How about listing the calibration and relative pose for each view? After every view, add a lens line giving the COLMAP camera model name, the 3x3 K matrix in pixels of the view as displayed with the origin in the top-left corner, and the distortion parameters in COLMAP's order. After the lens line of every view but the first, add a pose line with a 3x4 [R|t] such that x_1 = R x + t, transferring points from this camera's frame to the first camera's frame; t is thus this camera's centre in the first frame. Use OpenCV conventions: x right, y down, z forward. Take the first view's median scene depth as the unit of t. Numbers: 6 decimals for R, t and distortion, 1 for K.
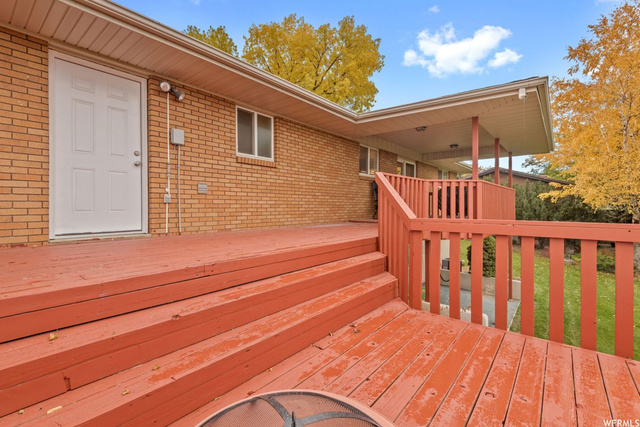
lens RADIAL K [[293.0, 0, 320.2], [0, 293.0, 203.3], [0, 0, 1]] dist [0.030552, -0.016610]
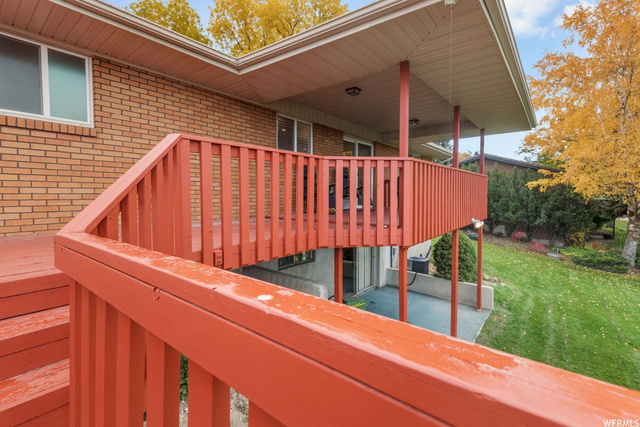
lens RADIAL K [[293.0, 0, 320.2], [0, 293.0, 203.3], [0, 0, 1]] dist [0.030552, -0.016610]
pose [[0.999945, 0.001267, 0.010417, 0.110068], [-0.001657, 0.999296, 0.037490, -0.000319], [-0.010362, -0.037505, 0.999243, 0.110393]]
